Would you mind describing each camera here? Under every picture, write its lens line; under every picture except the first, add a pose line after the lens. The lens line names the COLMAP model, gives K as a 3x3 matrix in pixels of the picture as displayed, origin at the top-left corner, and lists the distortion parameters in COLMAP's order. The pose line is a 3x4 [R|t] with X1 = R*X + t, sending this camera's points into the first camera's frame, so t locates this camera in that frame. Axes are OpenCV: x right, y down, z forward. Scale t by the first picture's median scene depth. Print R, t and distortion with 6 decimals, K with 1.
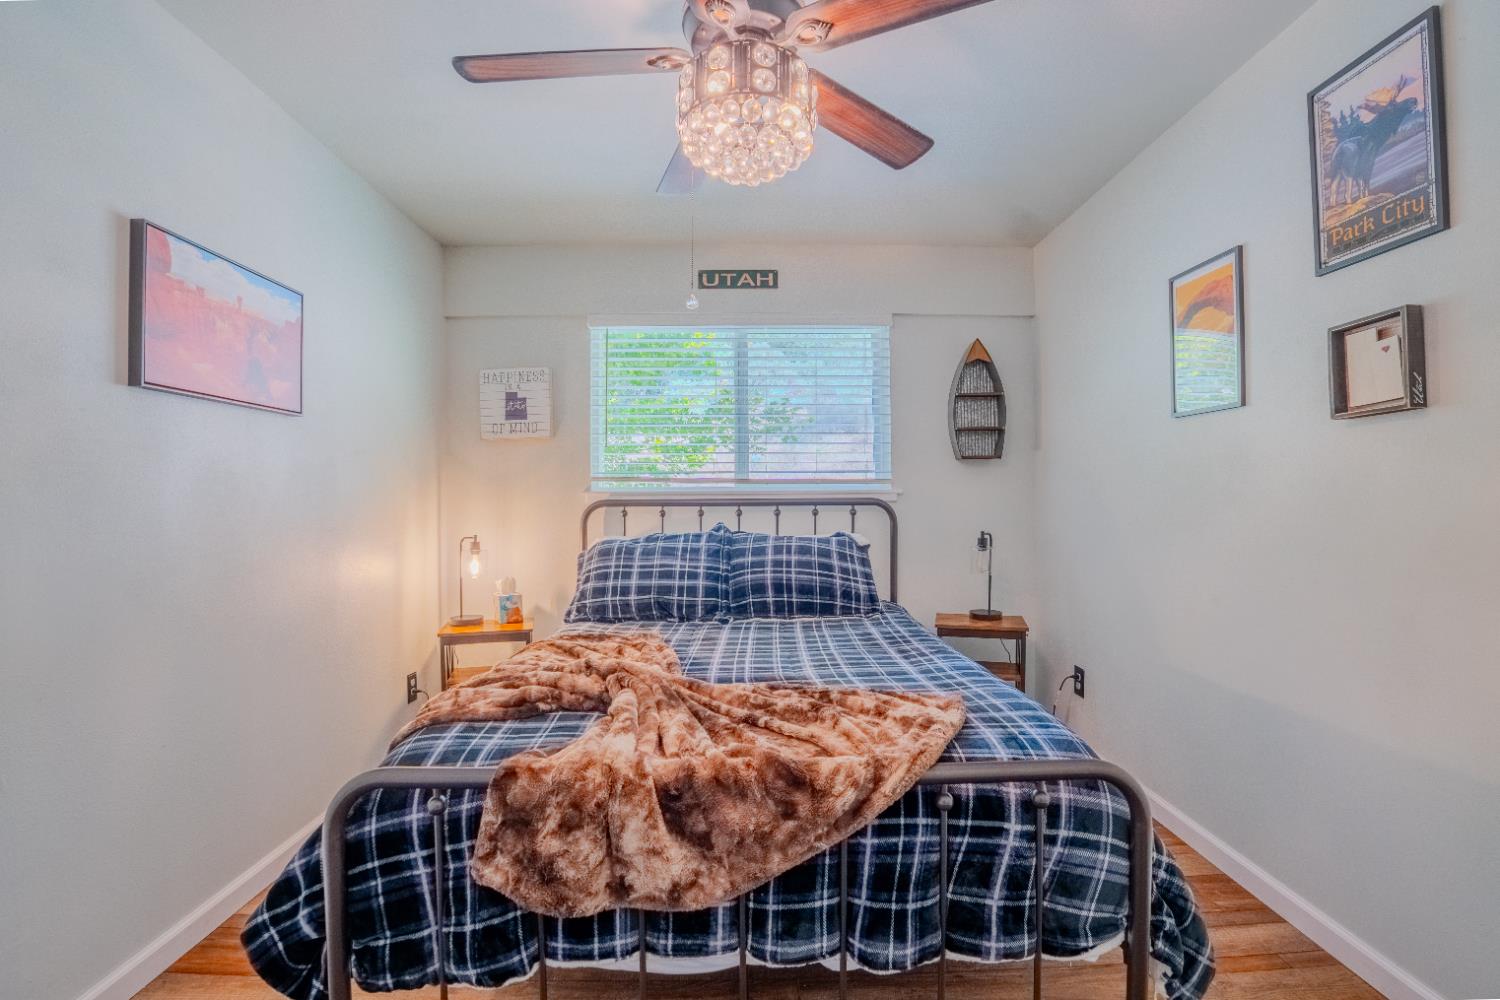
lens RADIAL K [[670.5, 0, 753.5], [0, 670.5, 501.1], [0, 0, 1]] dist [-0.069102, 0.014925]
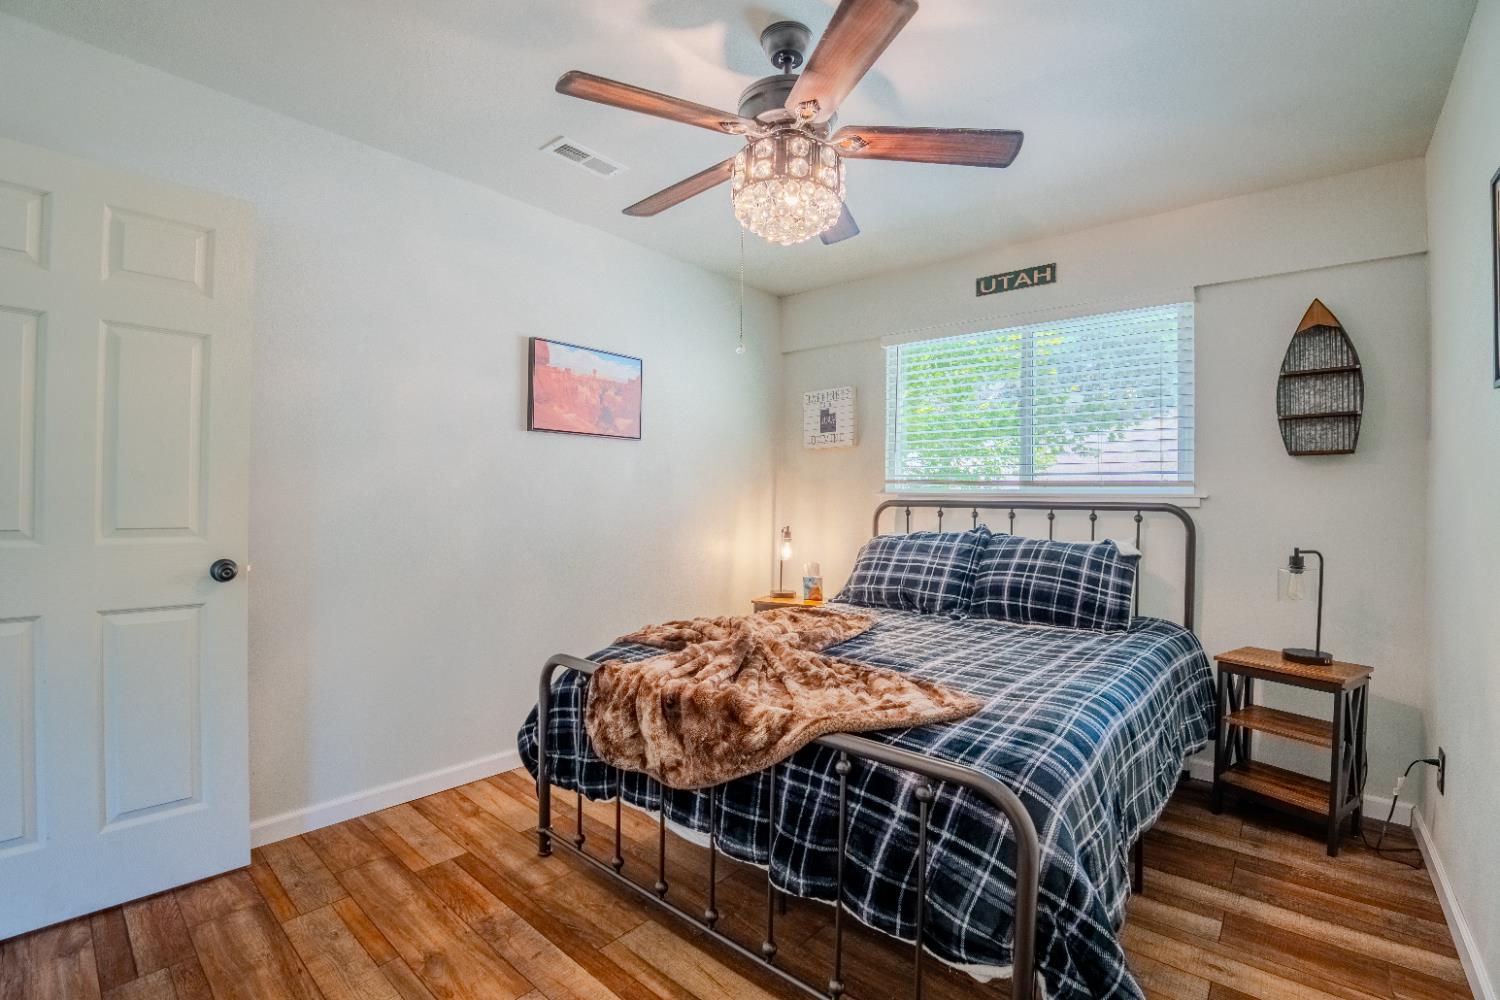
lens RADIAL K [[656.4, 0, 746.8], [0, 656.4, 502.1], [0, 0, 1]] dist [-0.071741, 0.016366]
pose [[0.745108, 0.017632, -0.666711, 0.523169], [-0.017823, 0.999820, 0.006523, -0.002415], [0.666706, 0.007022, 0.745288, 0.031455]]
